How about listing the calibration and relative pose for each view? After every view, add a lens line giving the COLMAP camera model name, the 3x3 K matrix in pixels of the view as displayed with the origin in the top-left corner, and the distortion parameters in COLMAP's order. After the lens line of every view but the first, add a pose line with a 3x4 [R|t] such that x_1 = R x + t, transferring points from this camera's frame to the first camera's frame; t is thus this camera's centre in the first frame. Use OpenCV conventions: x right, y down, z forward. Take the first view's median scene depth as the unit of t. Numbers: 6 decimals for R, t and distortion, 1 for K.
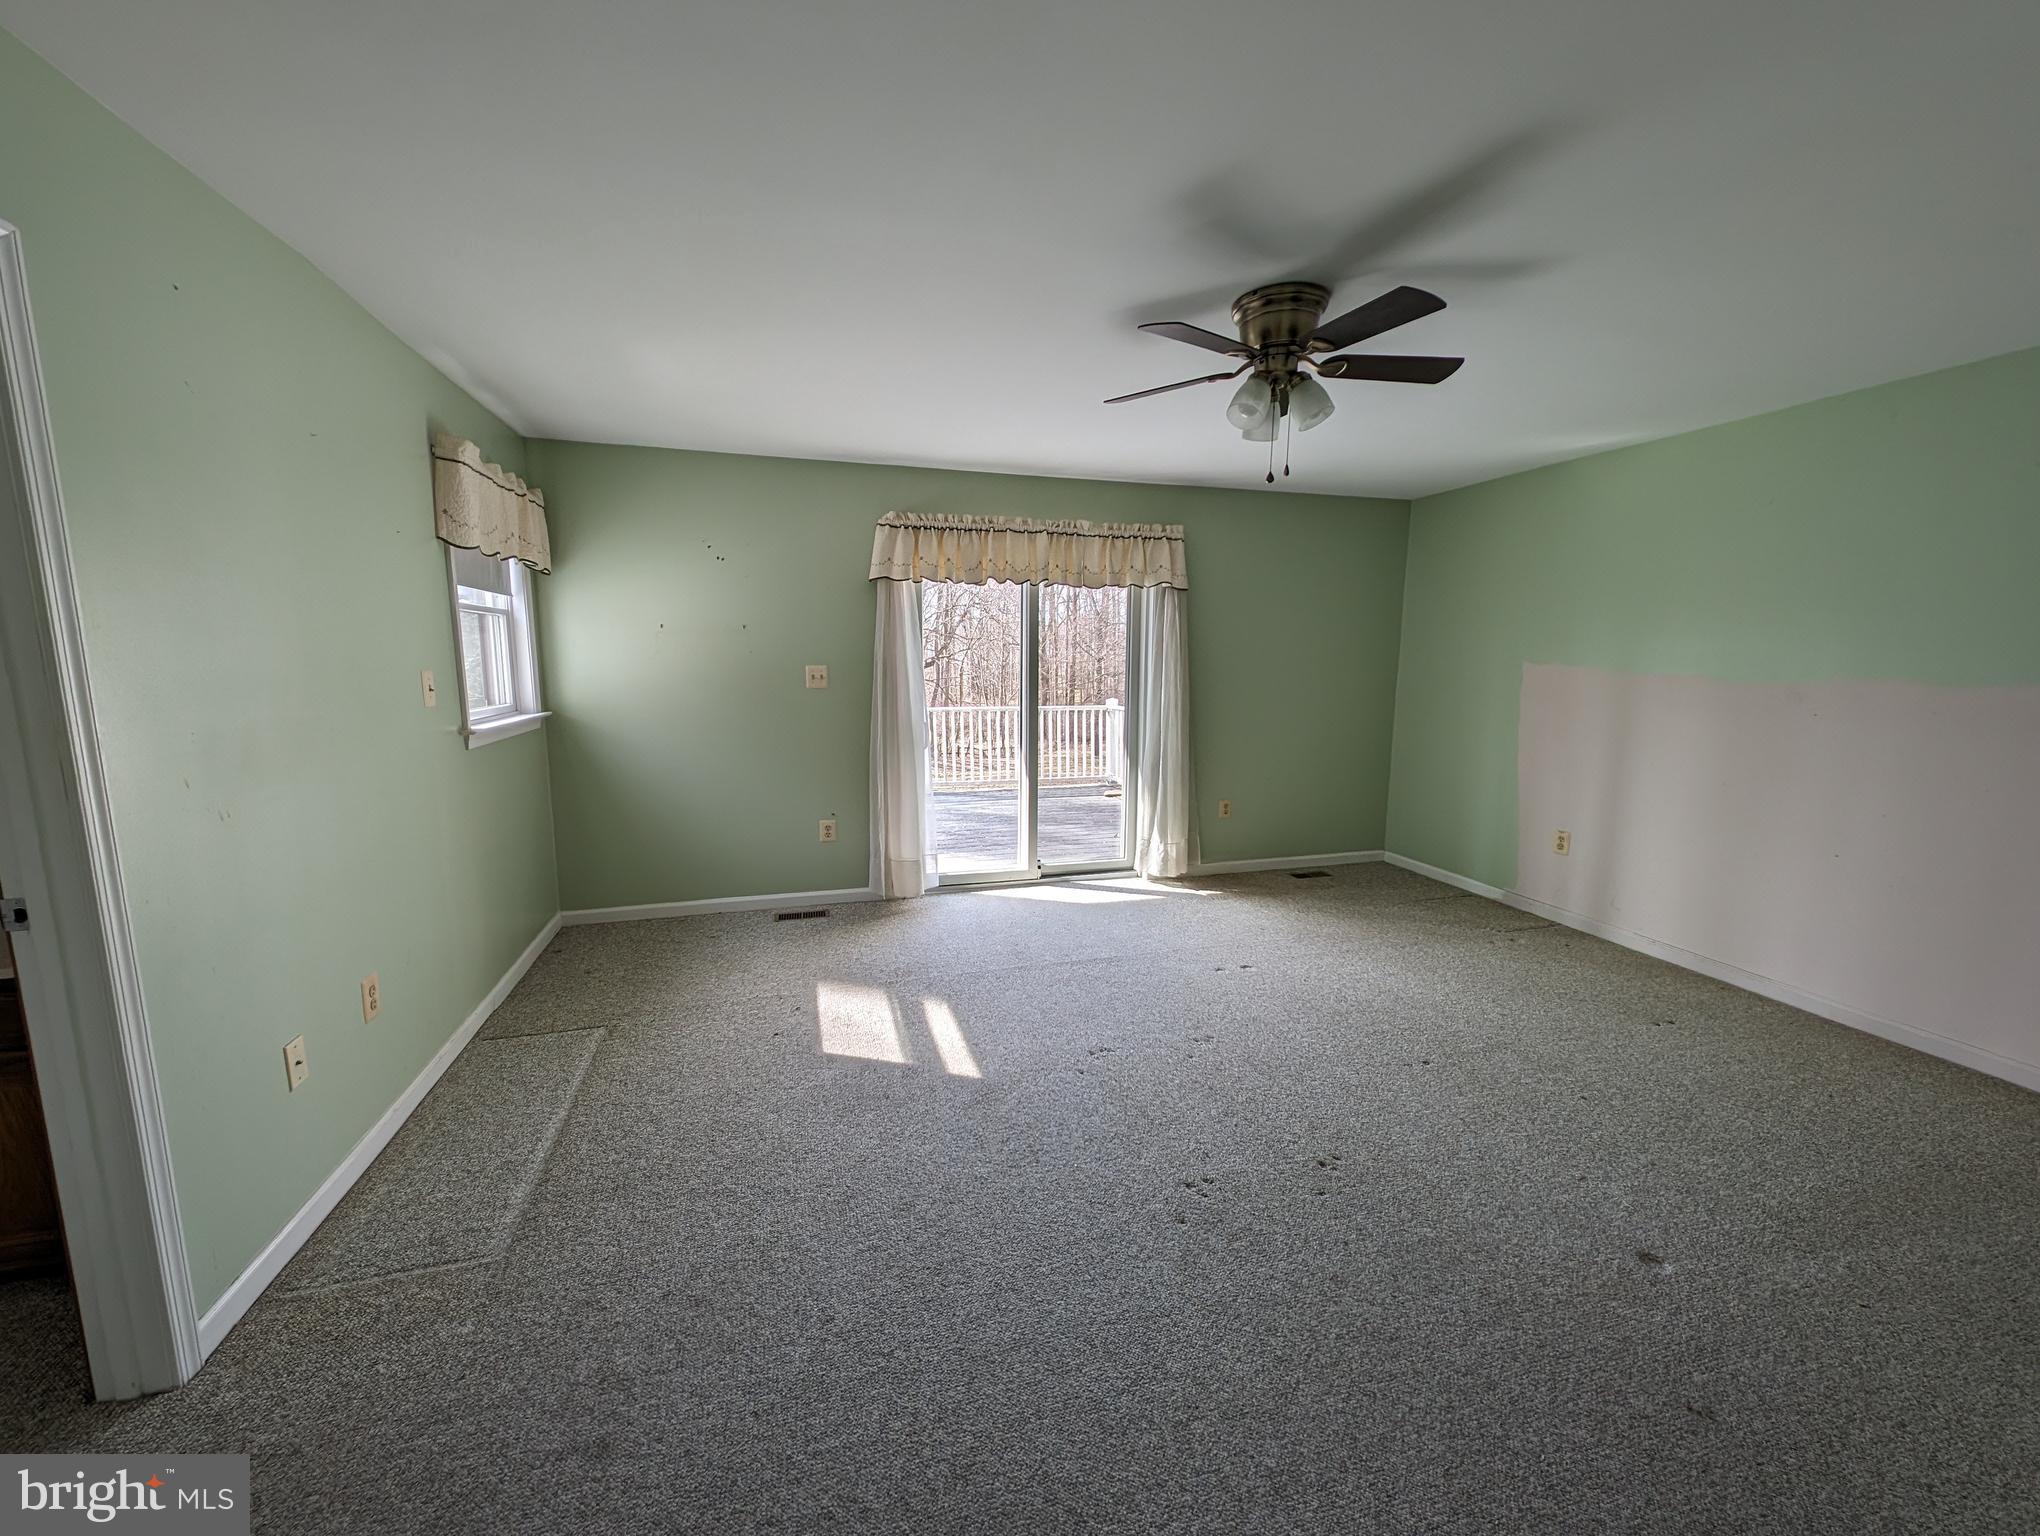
lens RADIAL K [[789.7, 0, 1018.5], [0, 789.7, 764.8], [0, 0, 1]] dist [0.007899, -0.000102]
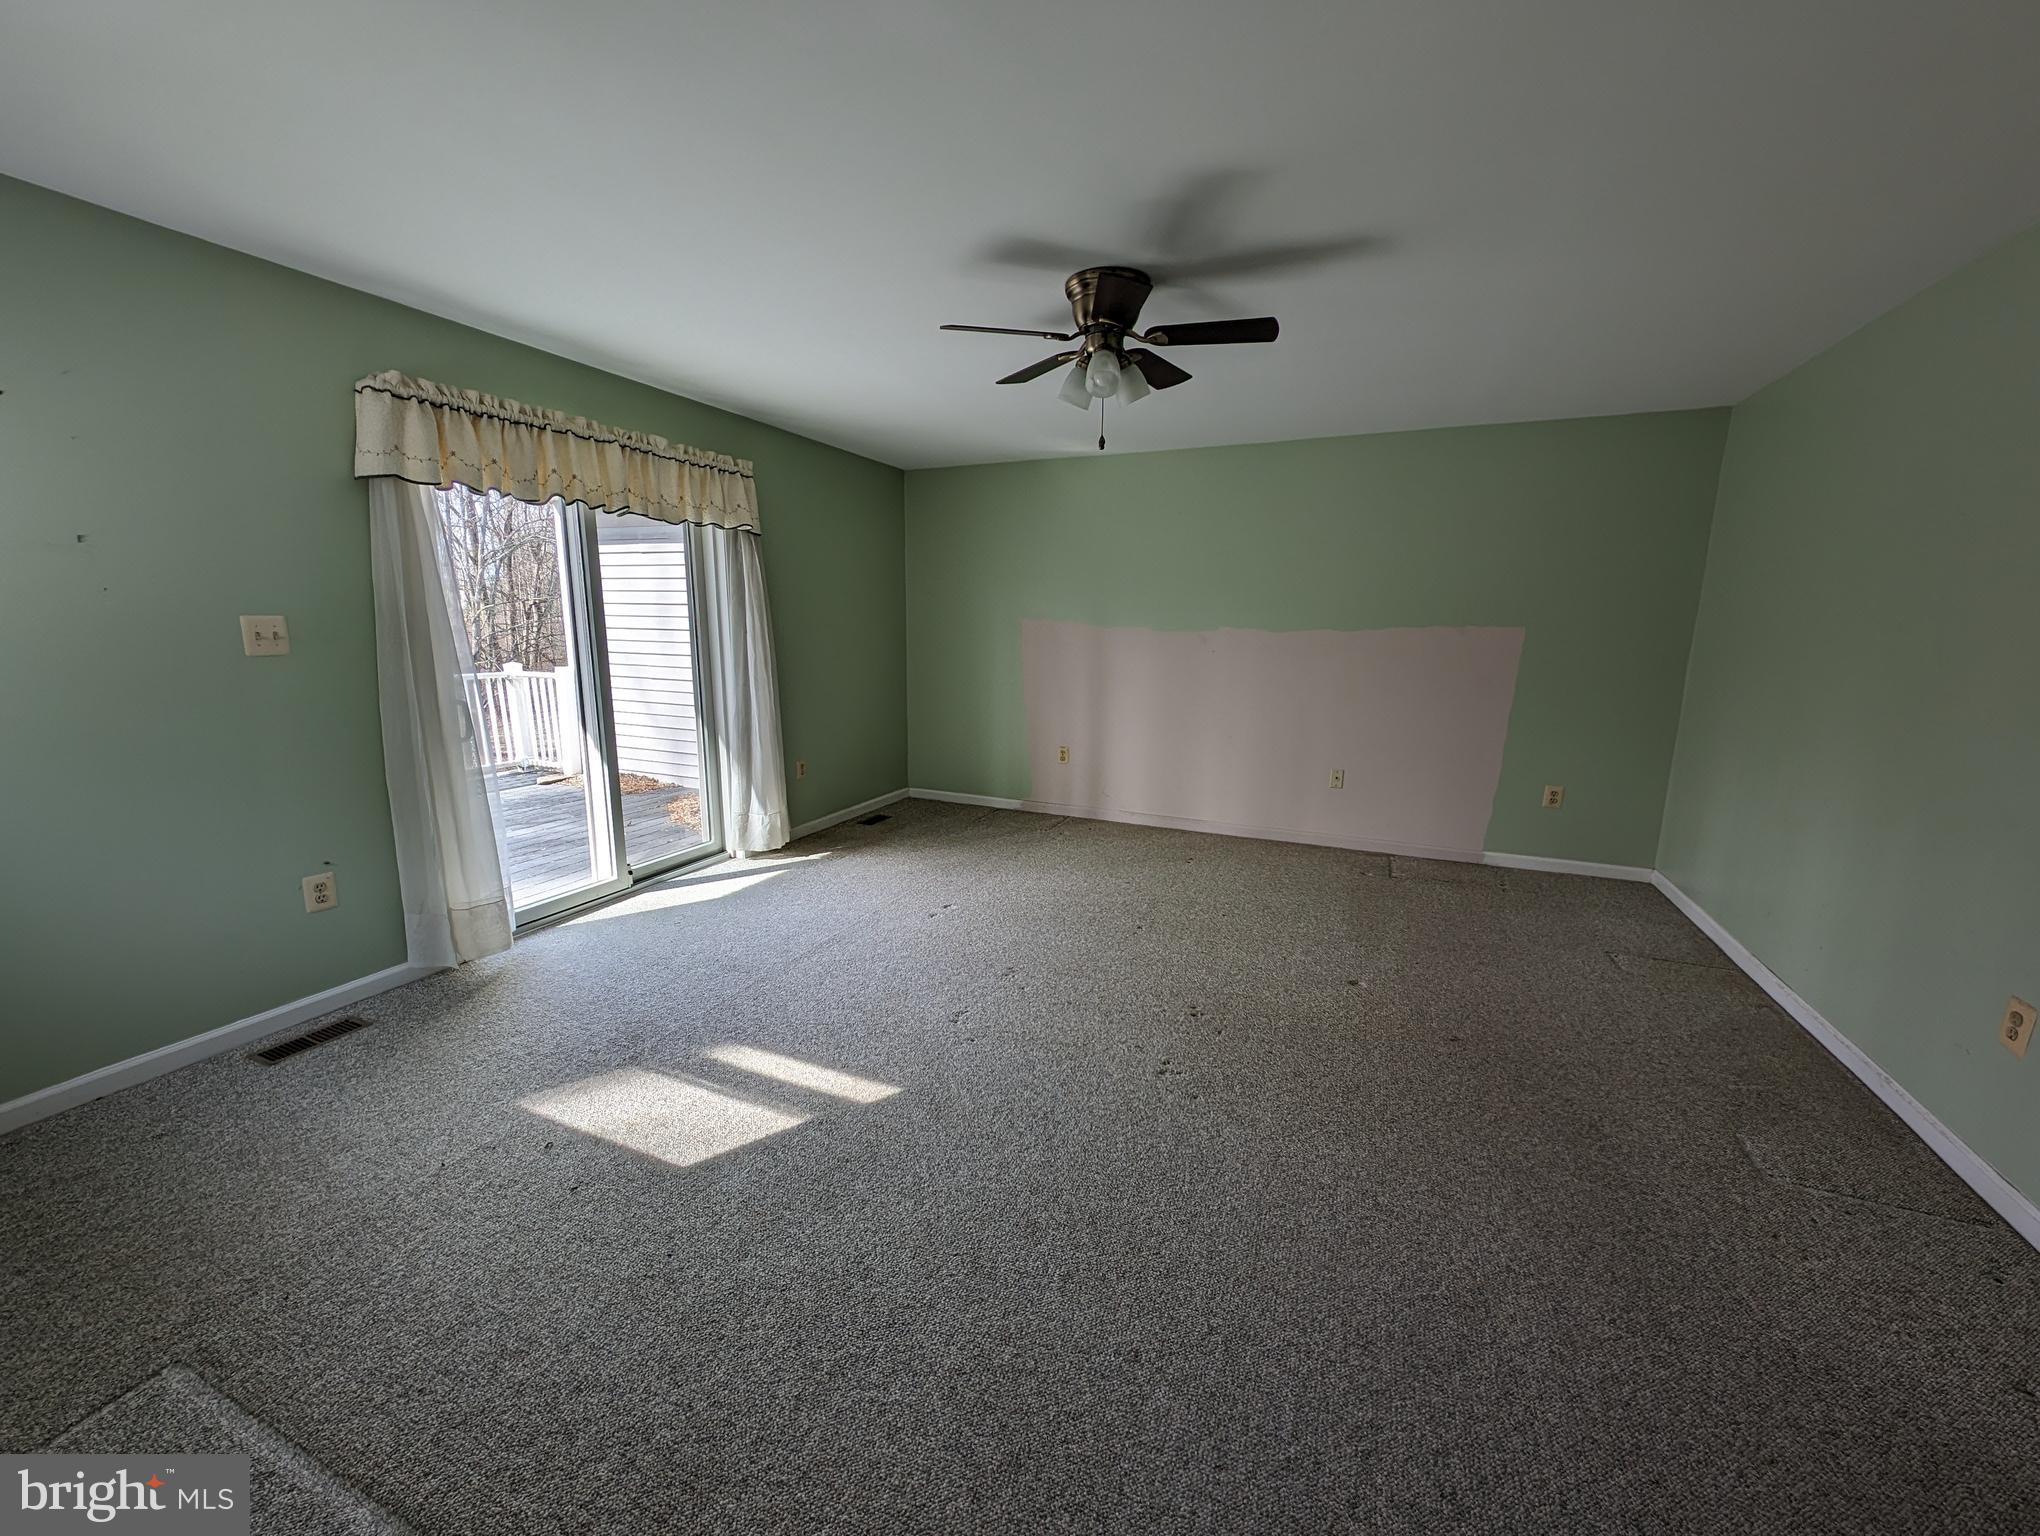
lens RADIAL K [[790.1, 0, 1015.8], [0, 790.1, 767.4], [0, 0, 1]] dist [0.020938, -0.012093]
pose [[0.639368, -0.138722, 0.756283, -0.351414], [0.096754, 0.990287, 0.099847, -0.020553], [-0.762789, 0.009335, 0.646580, 0.201129]]
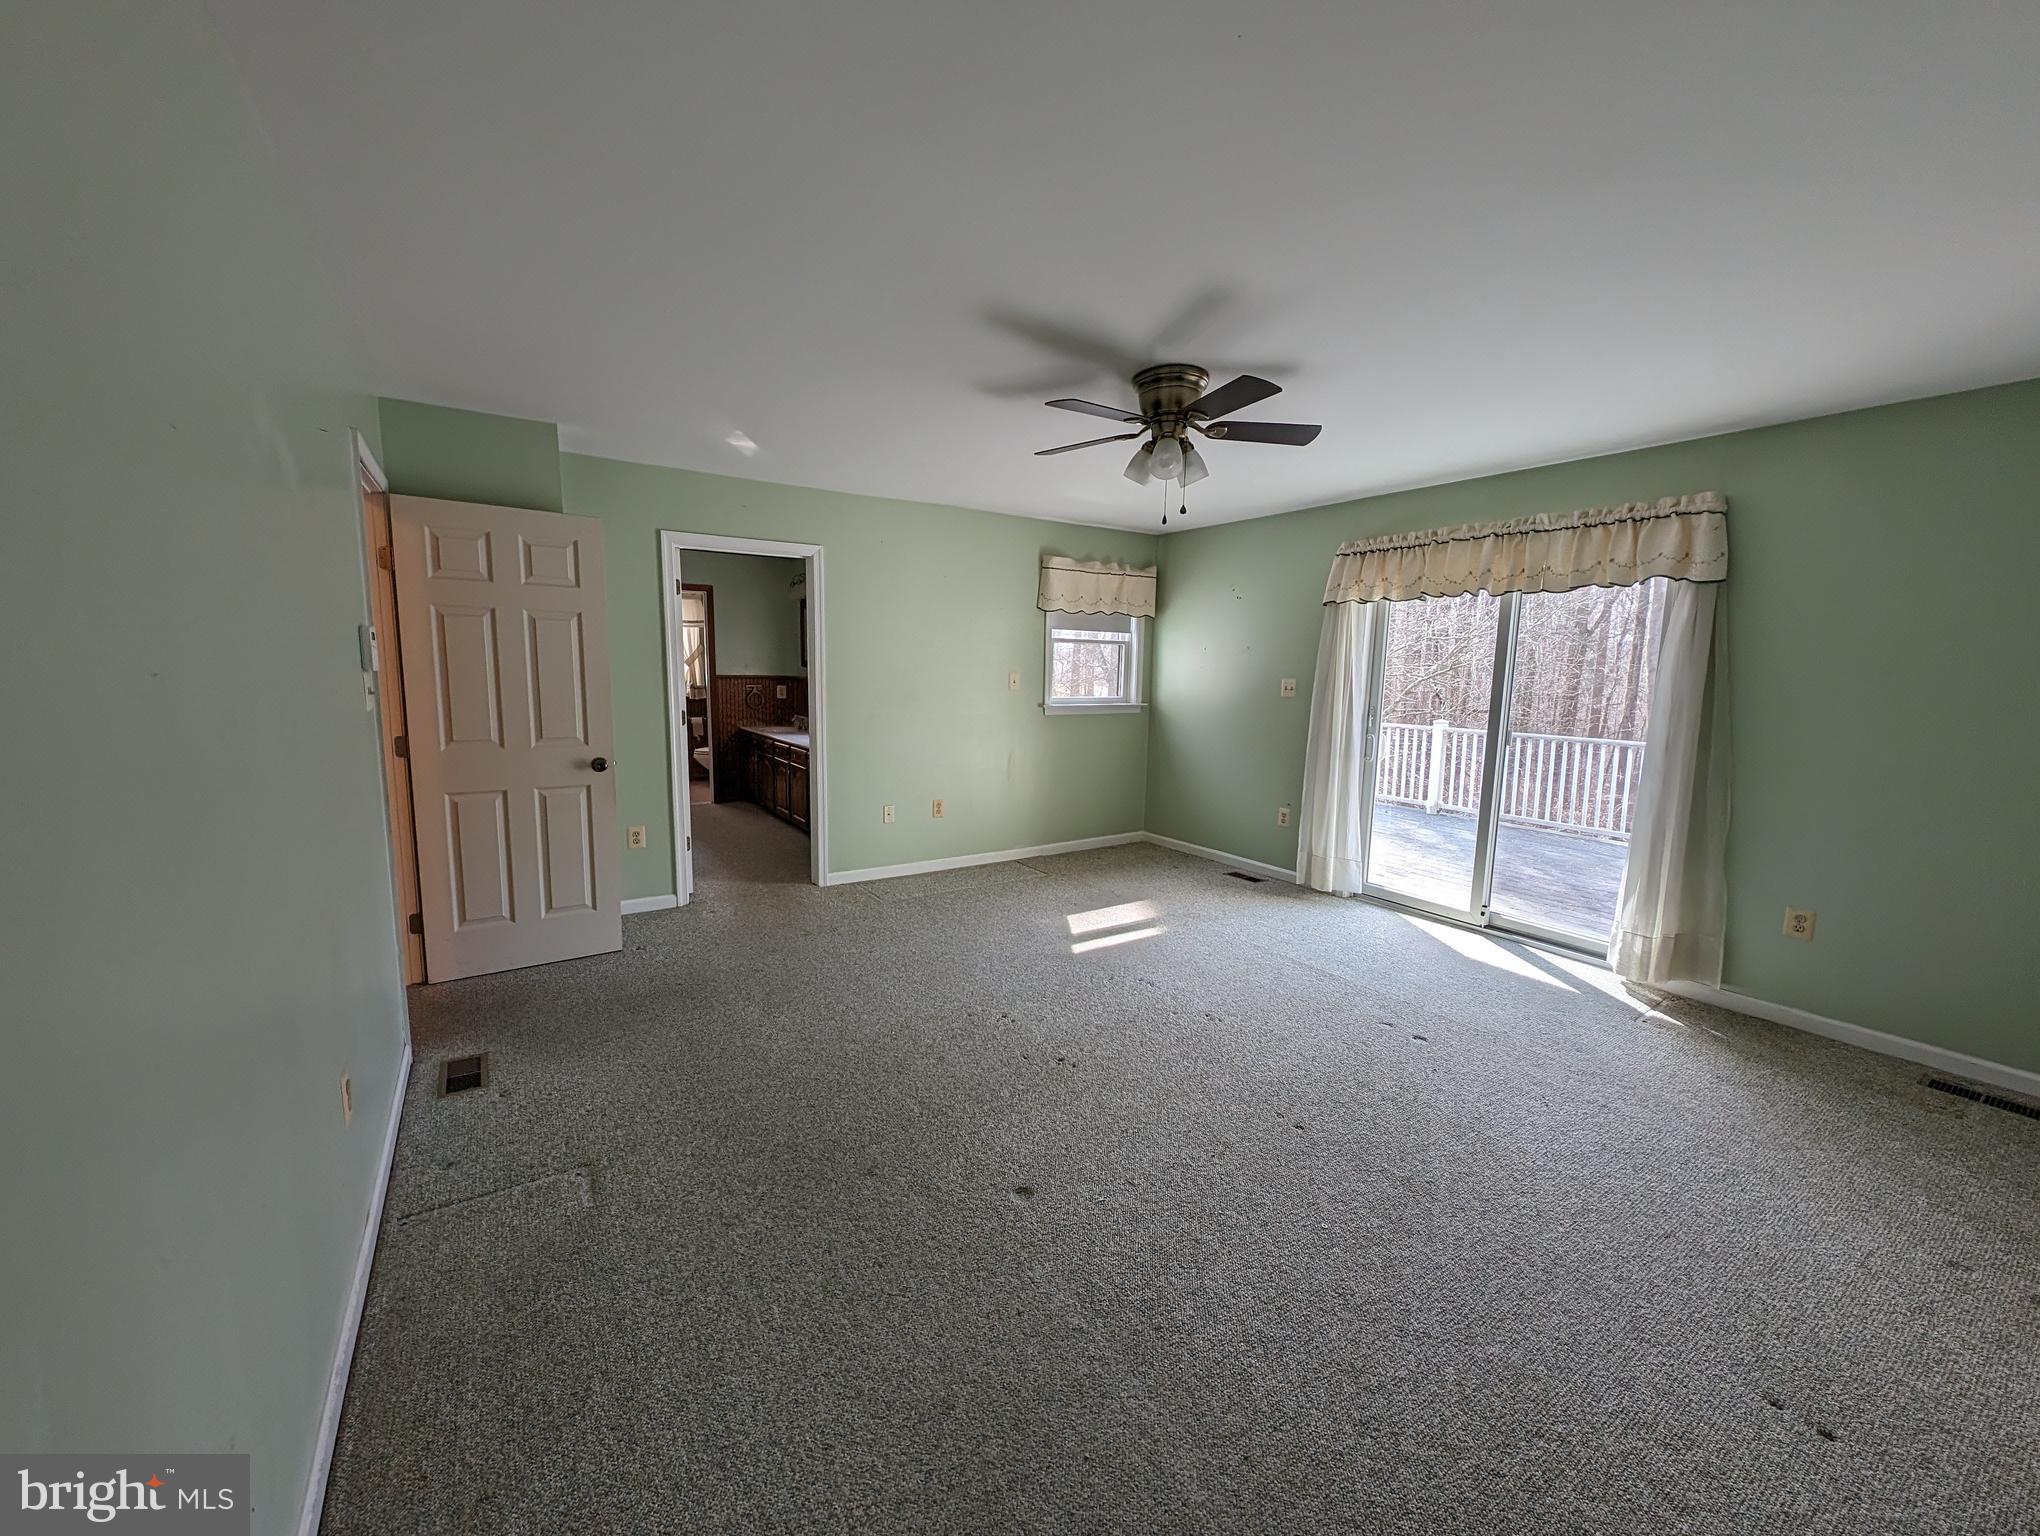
lens RADIAL K [[790.1, 0, 1015.8], [0, 790.1, 767.4], [0, 0, 1]] dist [0.020938, -0.012093]
pose [[0.296283, 0.124166, -0.946995, 0.765180], [-0.147902, 0.985518, 0.082944, -0.030285], [0.943579, 0.115488, 0.310356, 0.241239]]
